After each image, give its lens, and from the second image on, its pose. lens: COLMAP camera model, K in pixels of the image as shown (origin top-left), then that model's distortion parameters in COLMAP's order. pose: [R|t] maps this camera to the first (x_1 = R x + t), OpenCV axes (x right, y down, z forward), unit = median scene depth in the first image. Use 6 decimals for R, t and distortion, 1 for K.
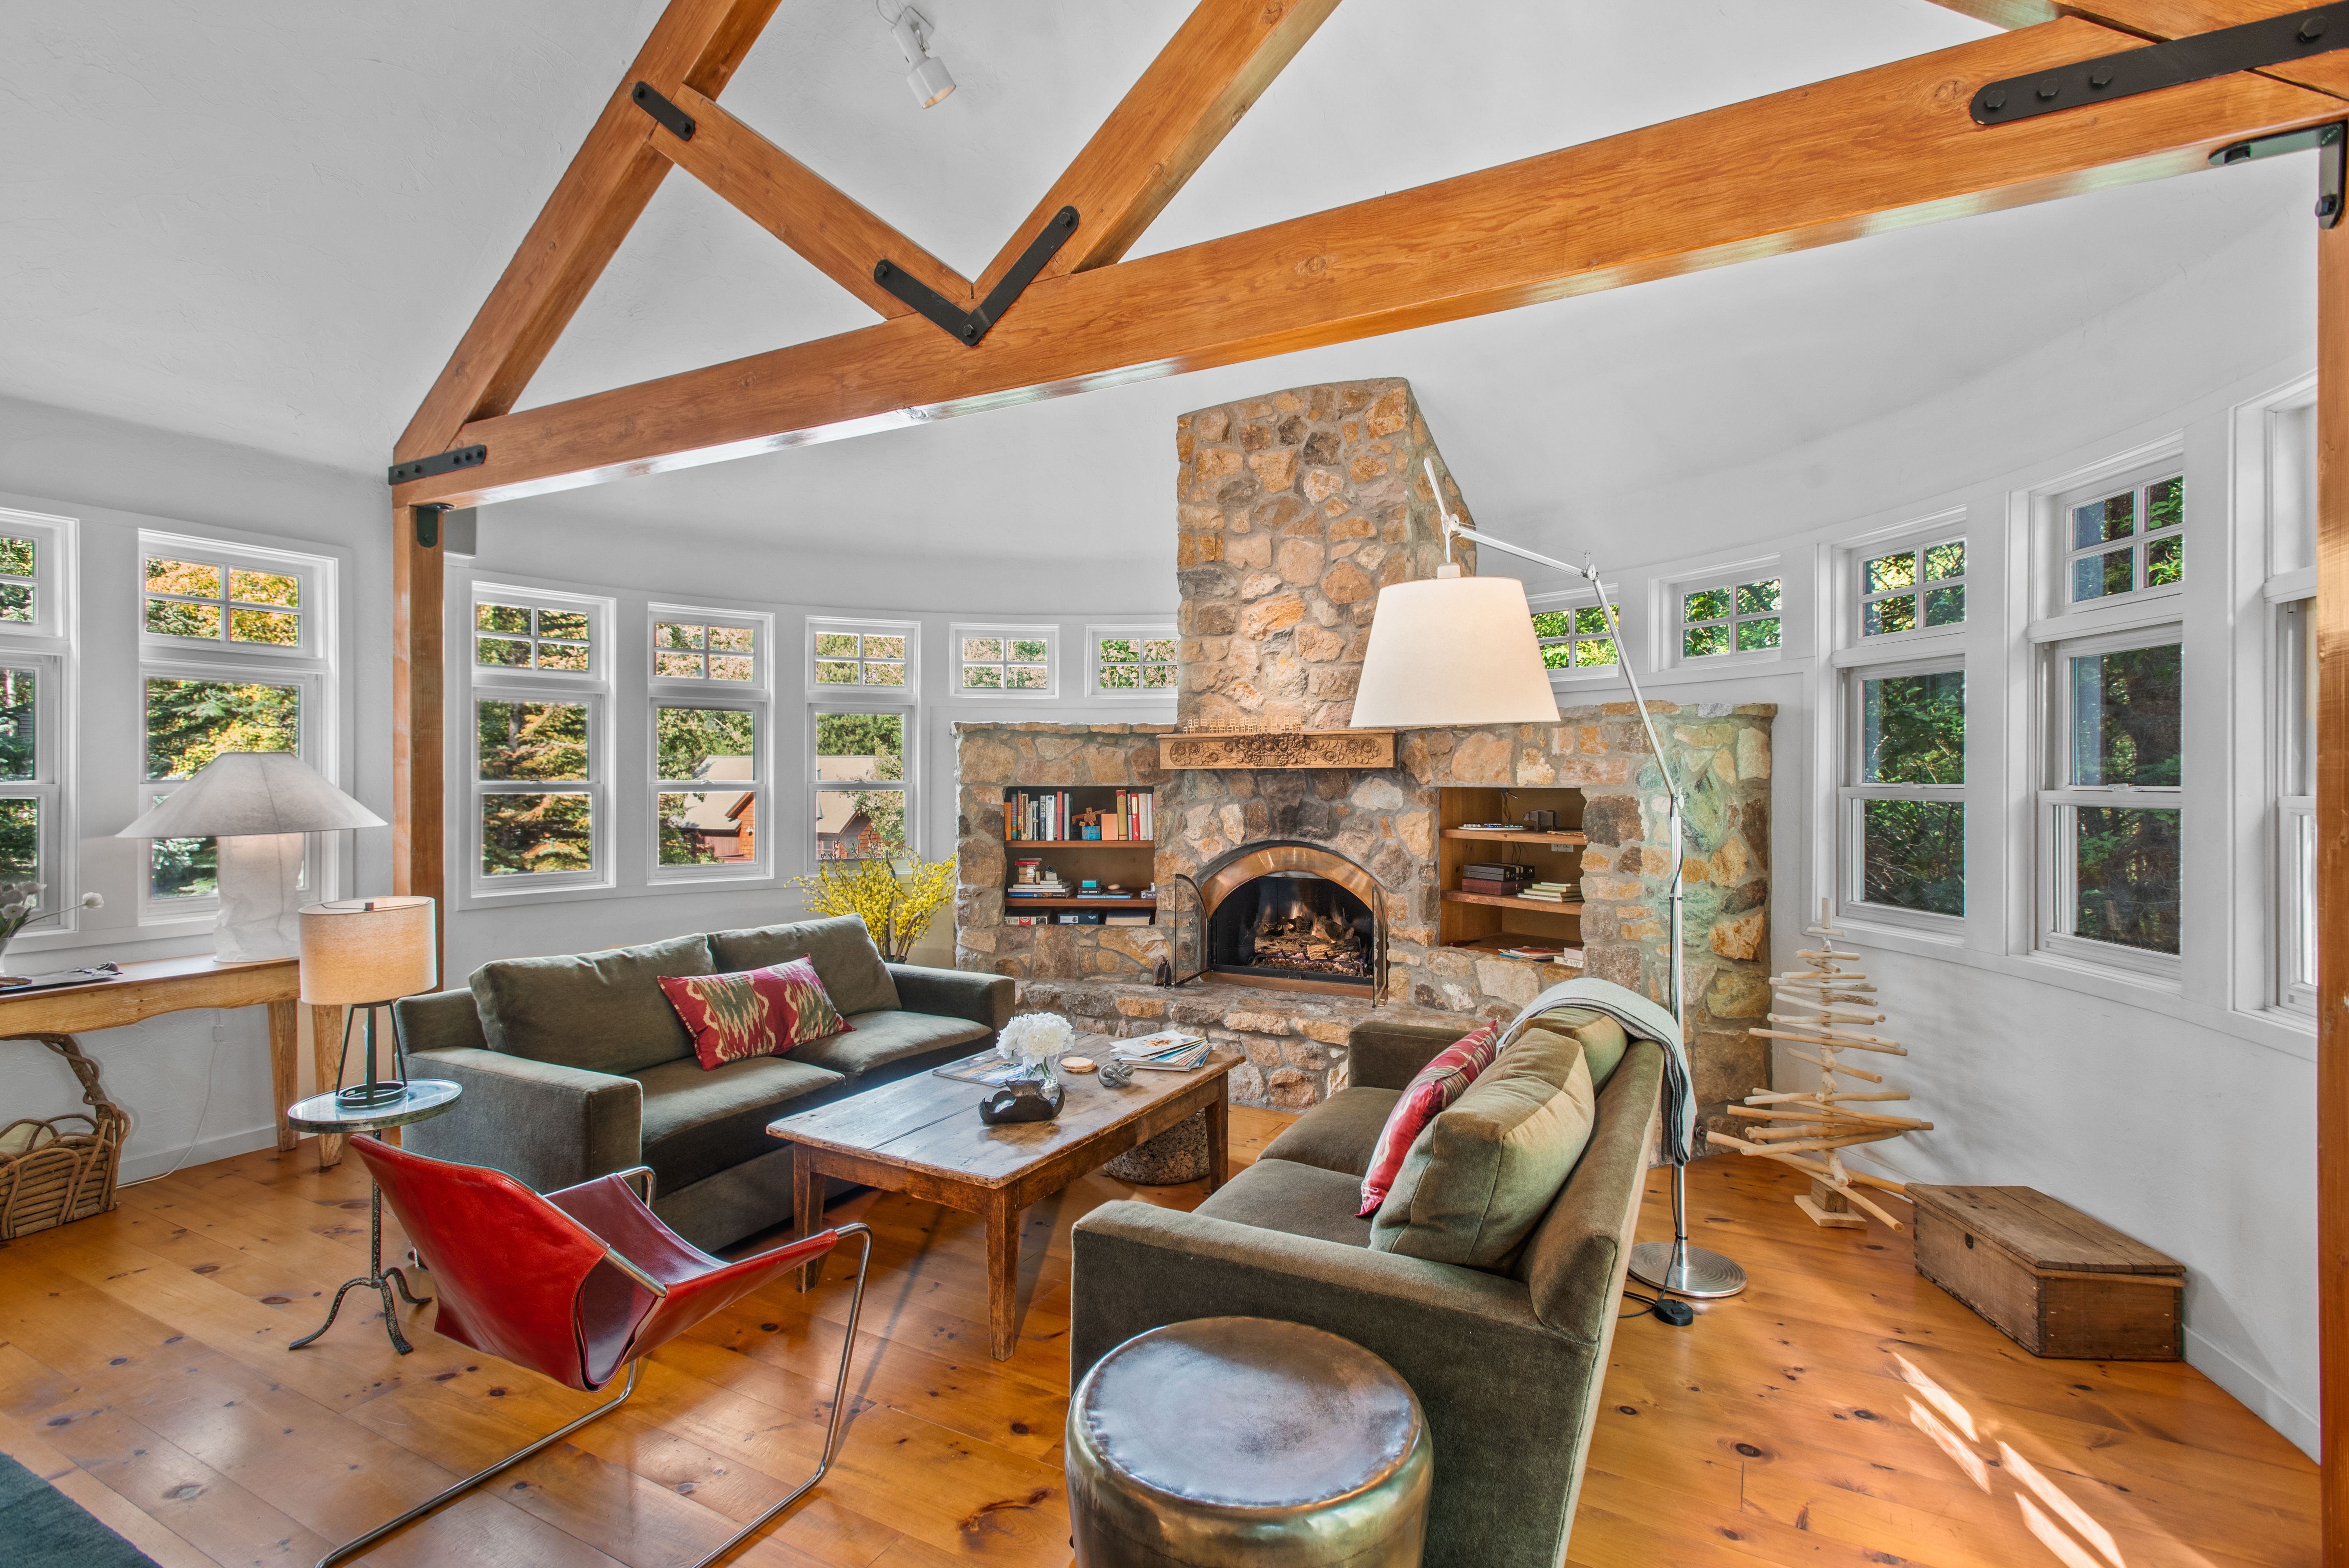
lens RADIAL K [[1099.5, 0, 1173.9], [0, 1099.5, 776.5], [0, 0, 1]] dist [0.016963, 0.000181]
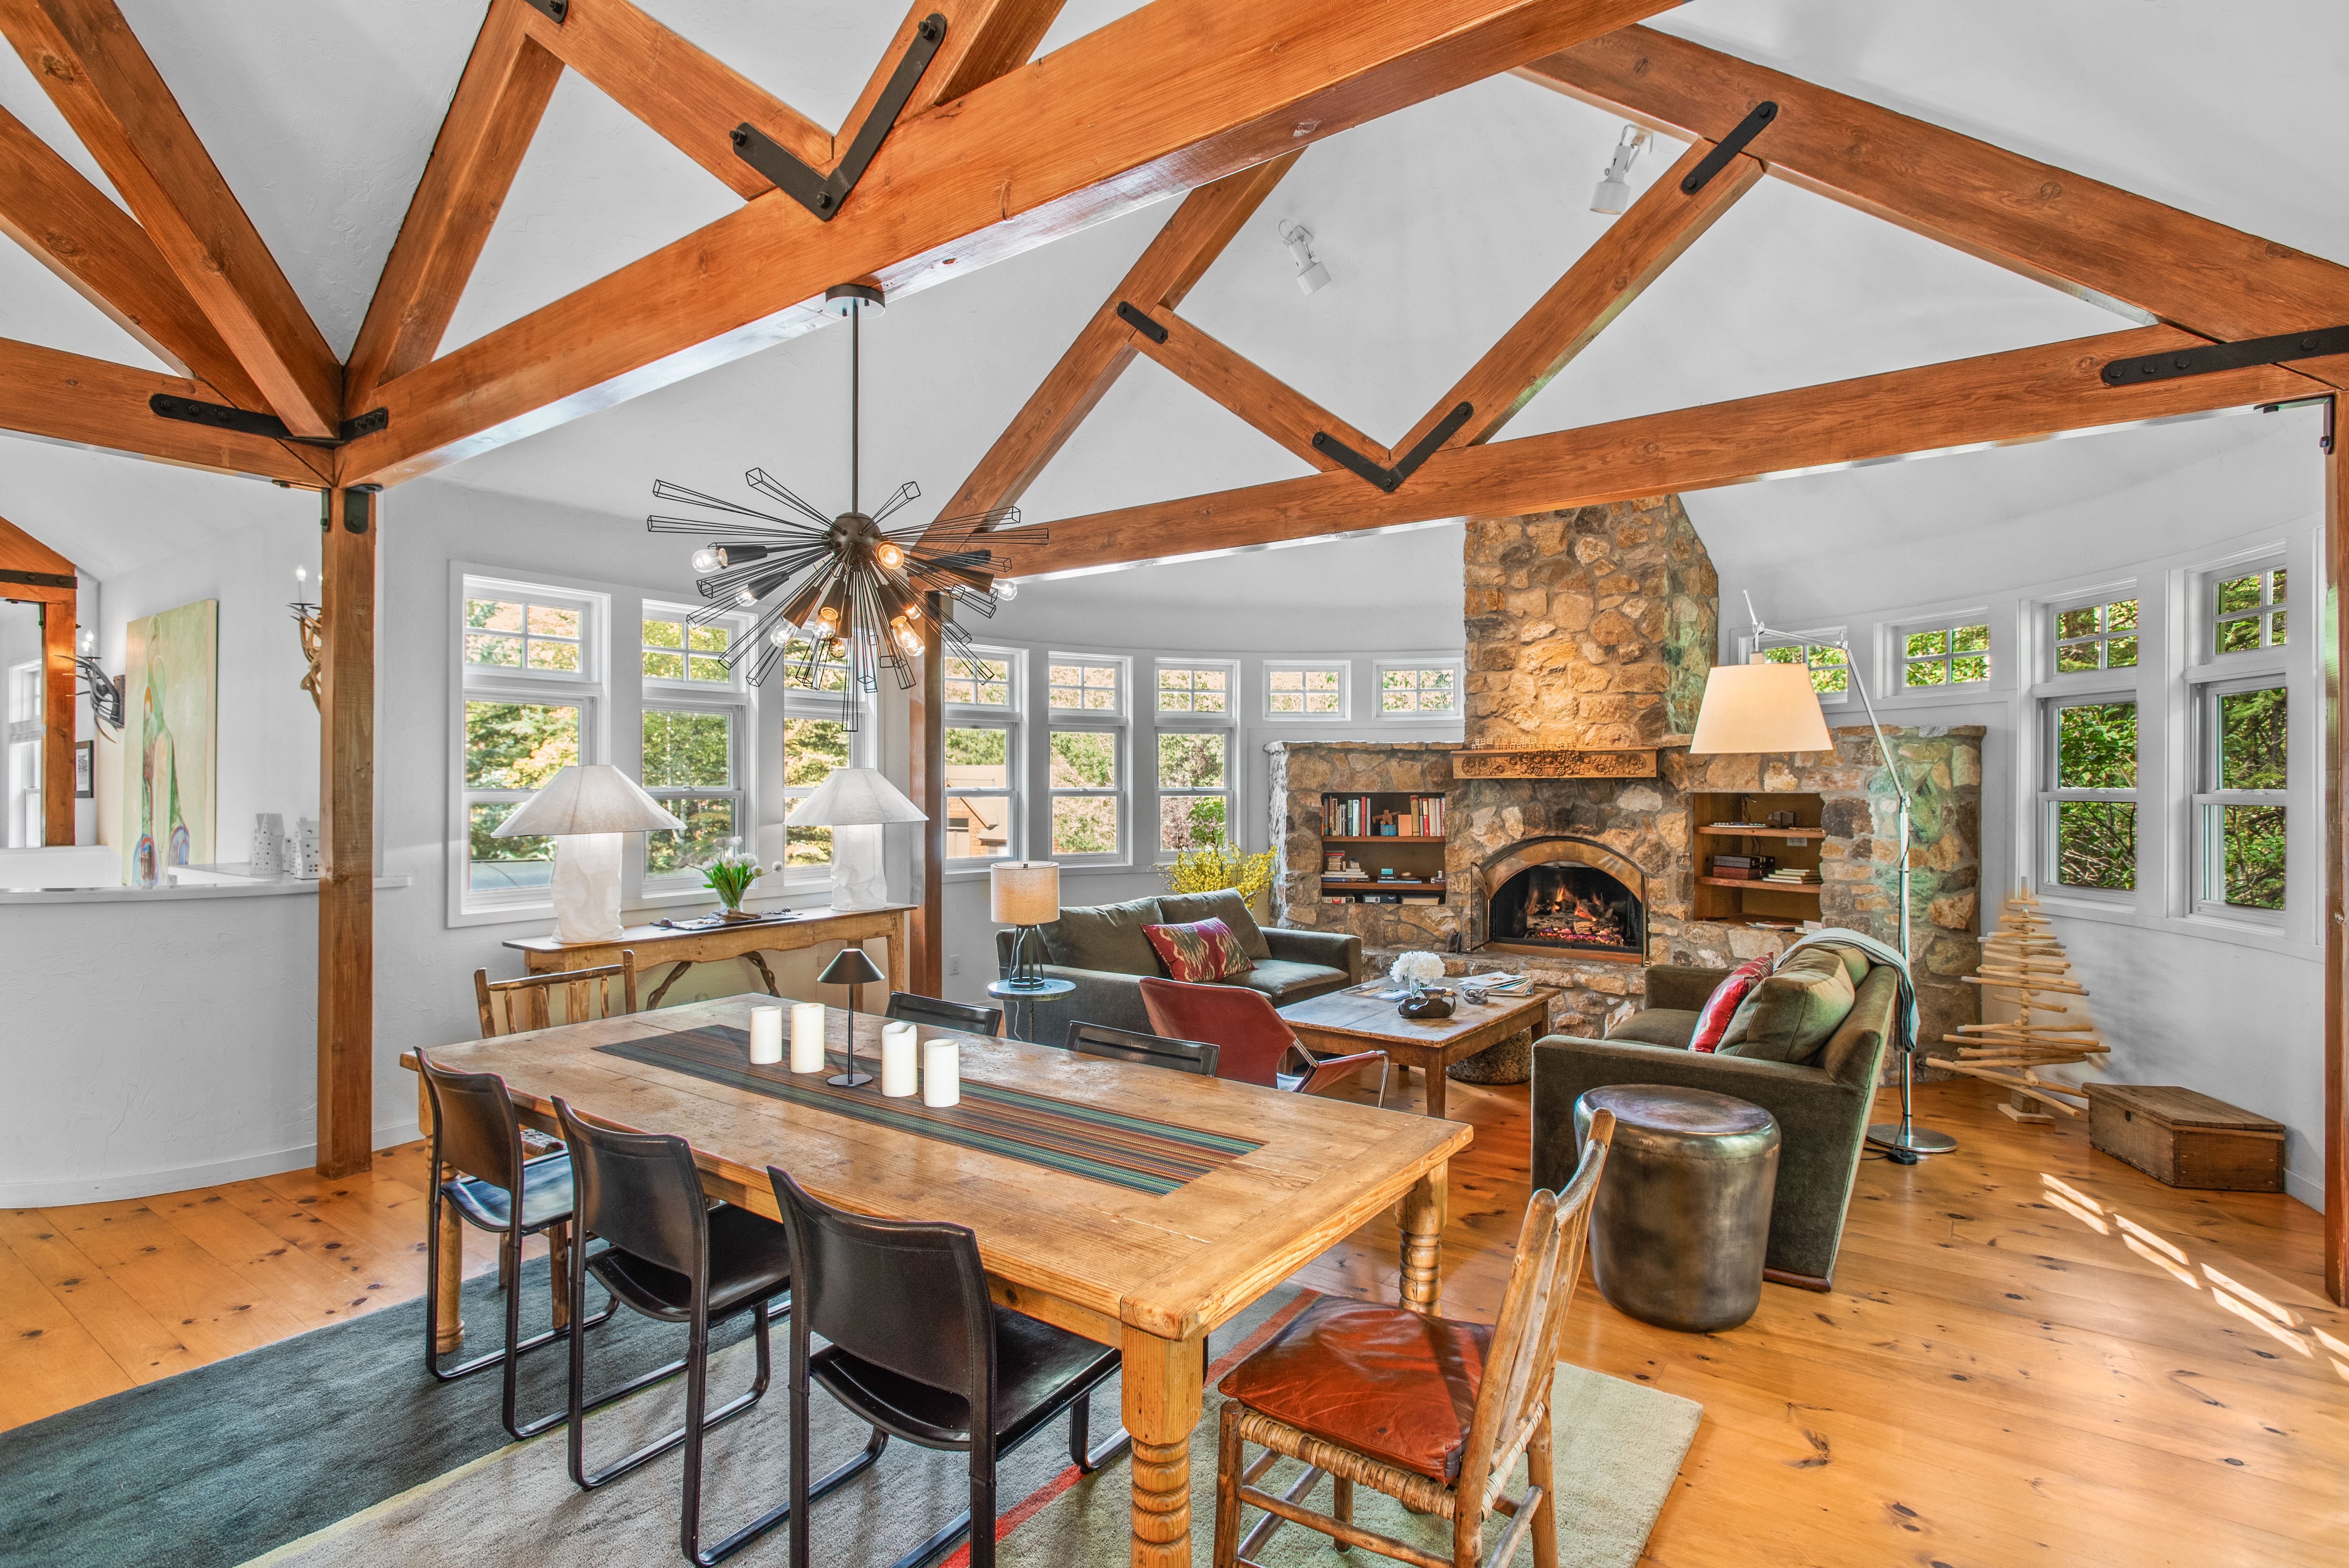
lens RADIAL K [[1134.9, 0, 1169.8], [0, 1134.9, 785.5], [0, 0, 1]] dist [0.002868, -0.001328]
pose [[0.991265, -0.000972, -0.131881, -0.181285], [0.001005, 0.999999, 0.000185, 0.000568], [0.131881, -0.000316, 0.991266, -0.359037]]
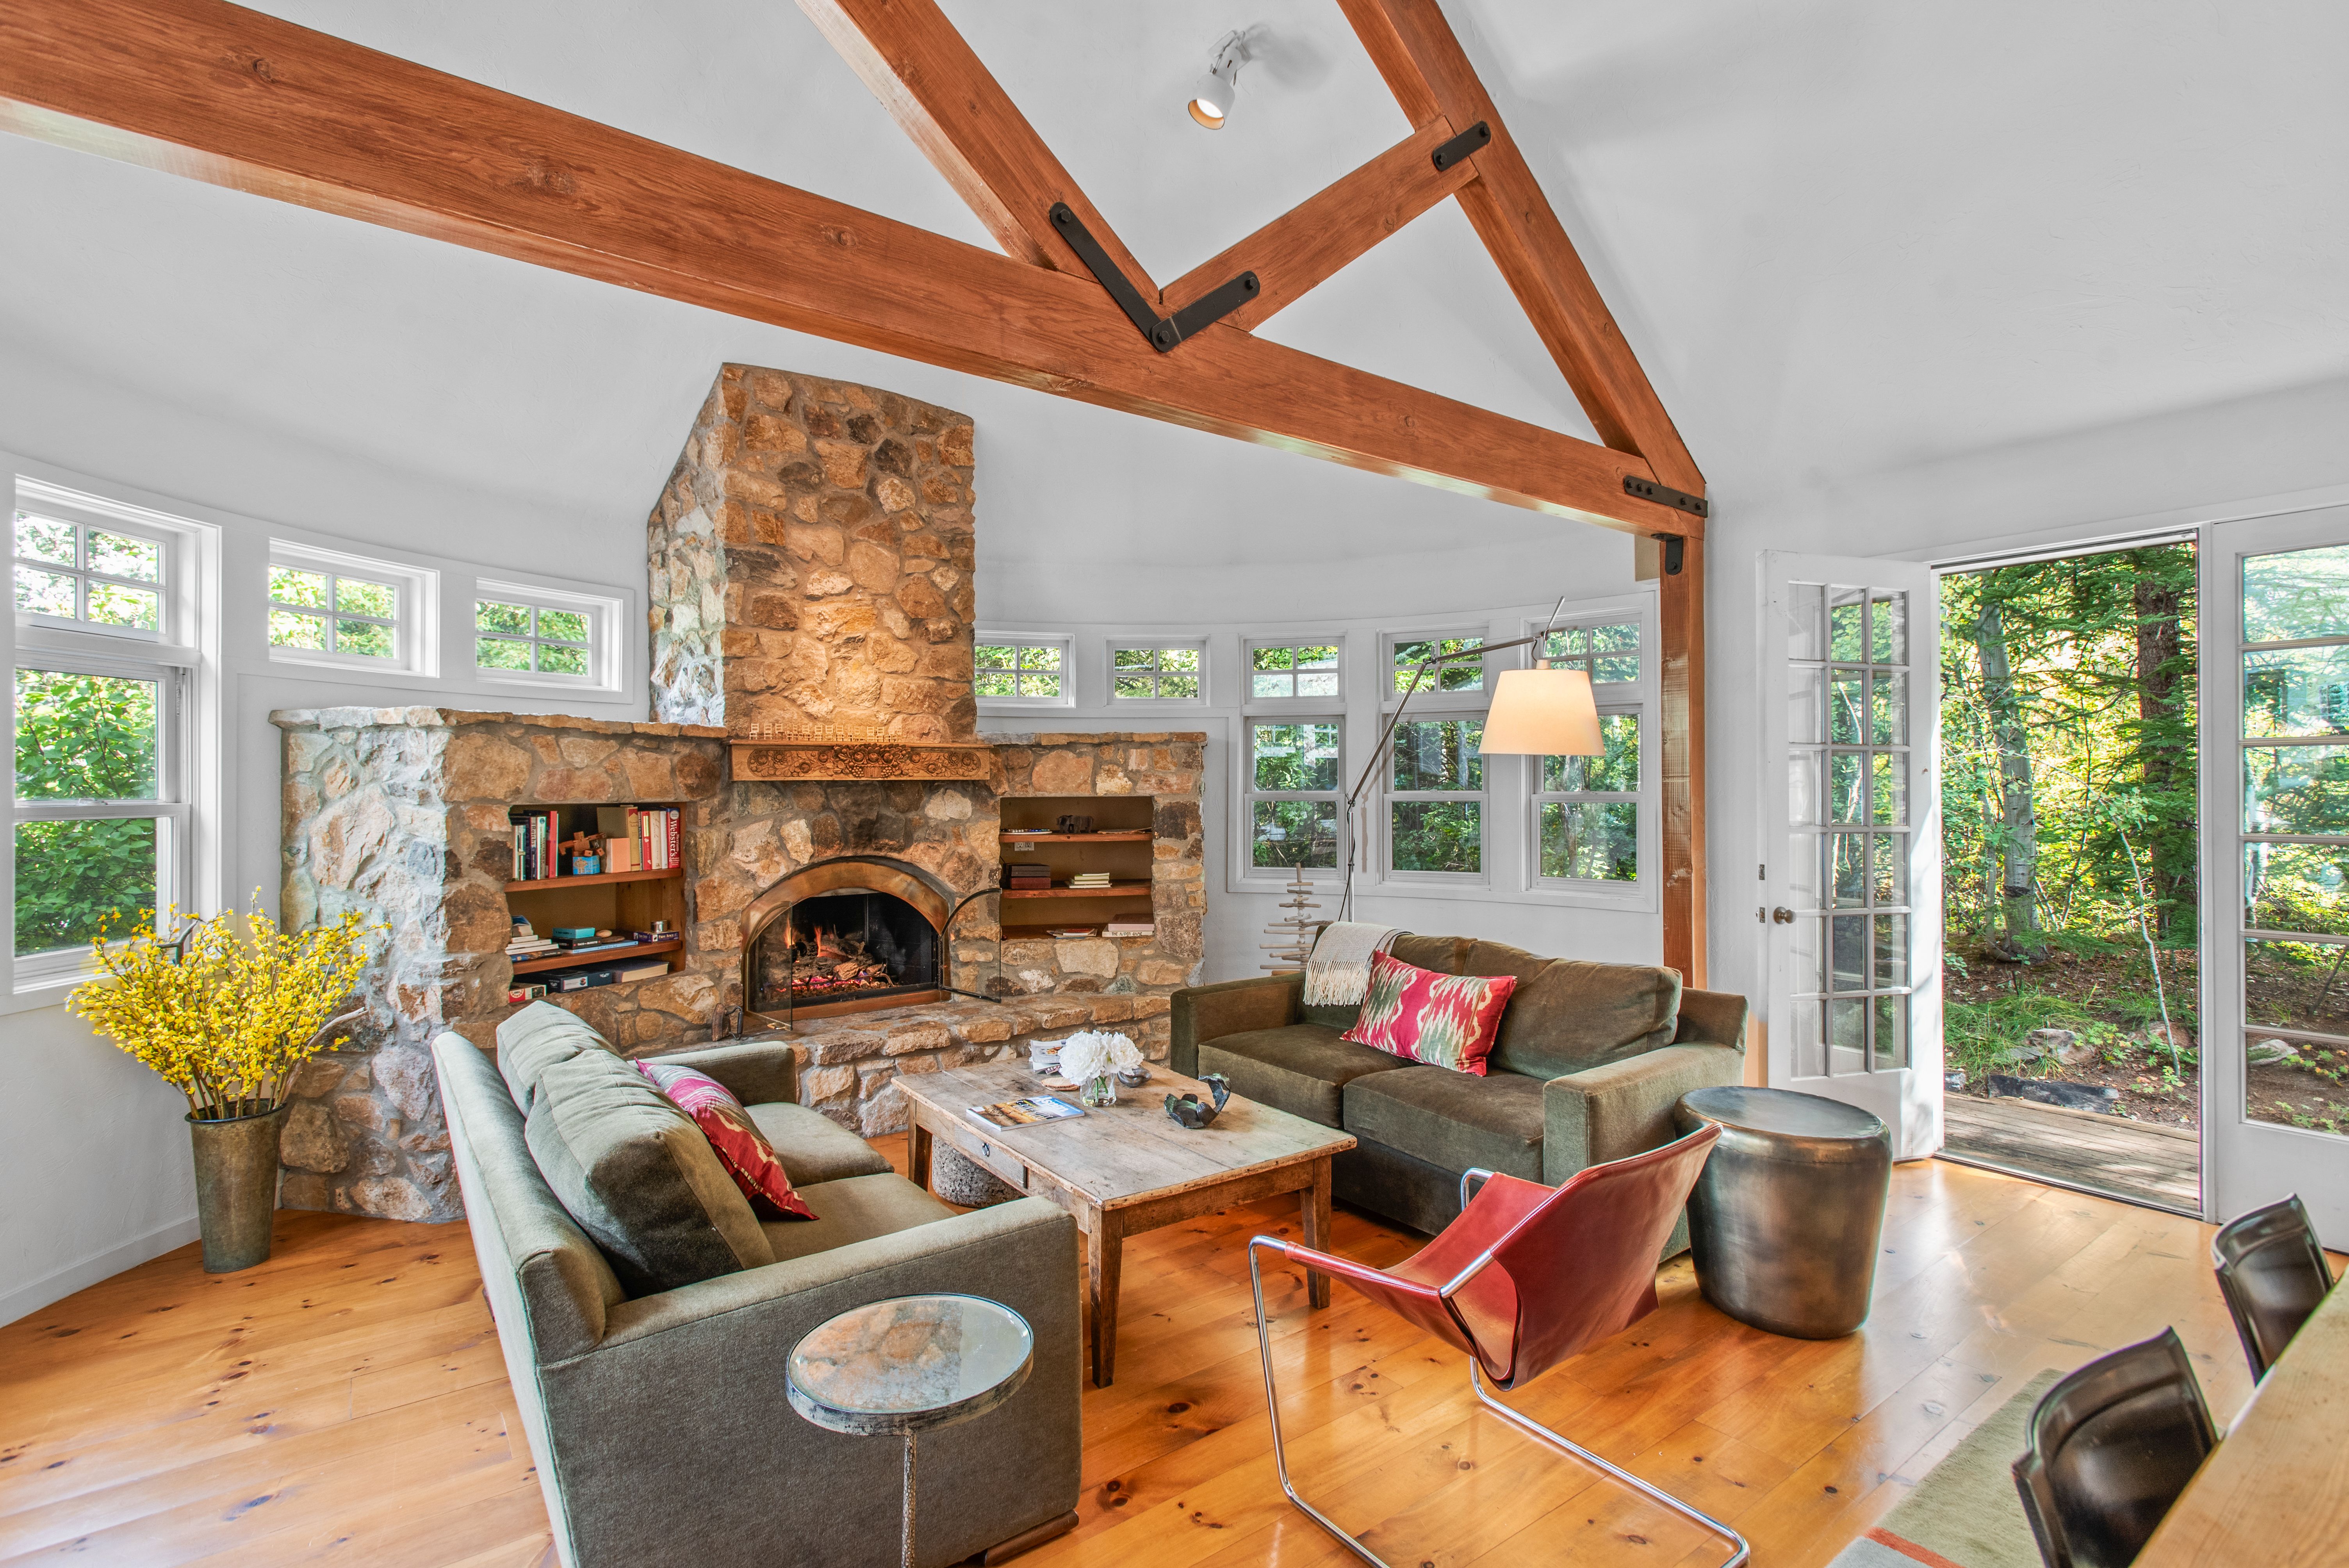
lens RADIAL K [[1099.5, 0, 1173.9], [0, 1099.5, 776.5], [0, 0, 1]] dist [0.016963, 0.000181]
pose [[0.427089, 0.005770, 0.904191, -0.706972], [0.004248, 0.999956, -0.008388, -0.001428], [-0.904199, 0.007423, 0.427046, 0.377380]]
